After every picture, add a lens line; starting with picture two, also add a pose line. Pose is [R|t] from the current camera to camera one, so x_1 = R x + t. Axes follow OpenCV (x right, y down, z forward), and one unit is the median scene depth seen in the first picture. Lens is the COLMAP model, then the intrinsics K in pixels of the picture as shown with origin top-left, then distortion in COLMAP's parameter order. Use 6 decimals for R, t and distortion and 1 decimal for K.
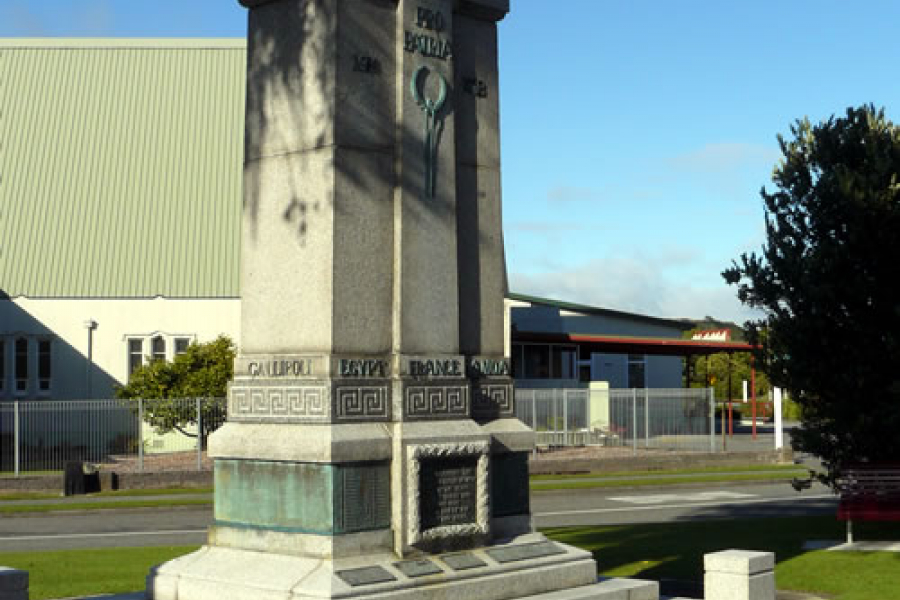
lens RADIAL K [[1422.8, 0, 450.0], [0, 1422.8, 300.0], [0, 0, 1]] dist [-0.190241, 0.072333]
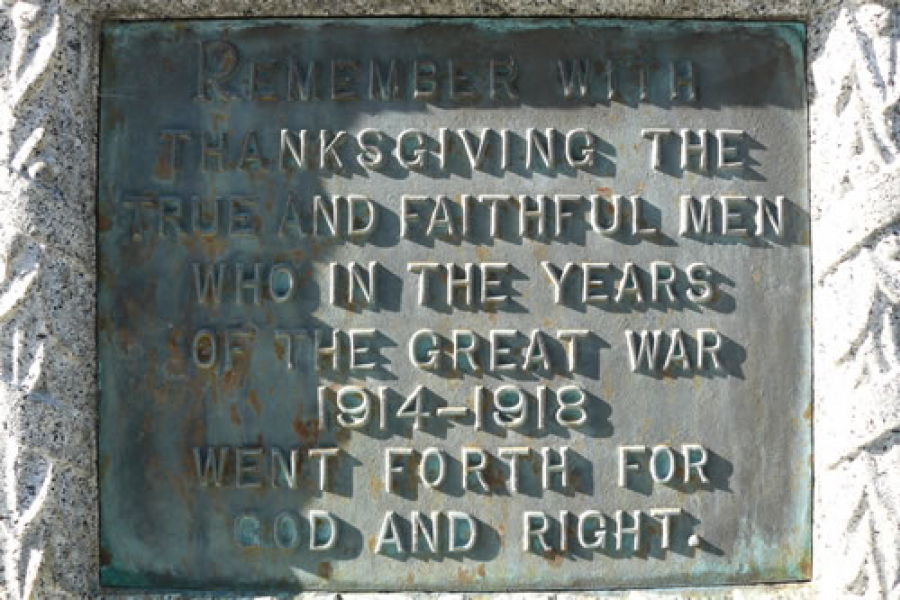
lens RADIAL K [[984.0, 0, 450.0], [0, 984.0, 300.0], [0, 0, 1]] dist [-0.136565, 0.021228]
pose [[0.700928, -0.022091, -0.712890, 0.055035], [0.036004, 0.999342, 0.004432, 0.131528], [0.712323, -0.028774, 0.701262, 0.920820]]
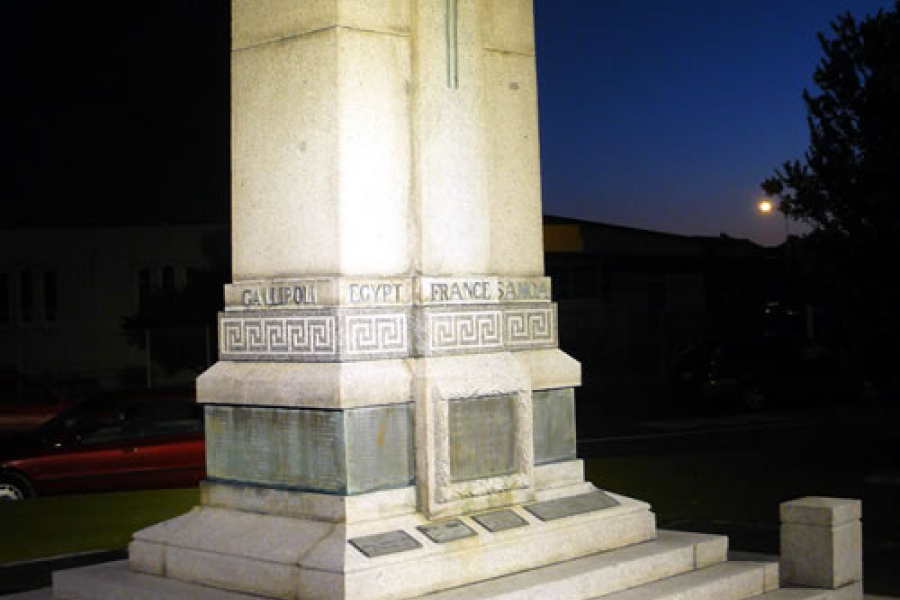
lens RADIAL K [[1422.8, 0, 450.0], [0, 1422.8, 300.0], [0, 0, 1]] dist [-0.190241, 0.072333]
pose [[0.999762, -0.019534, -0.009688, -0.010509], [0.020029, 0.998342, 0.053973, 0.007188], [0.008617, -0.054154, 0.998495, 0.159750]]
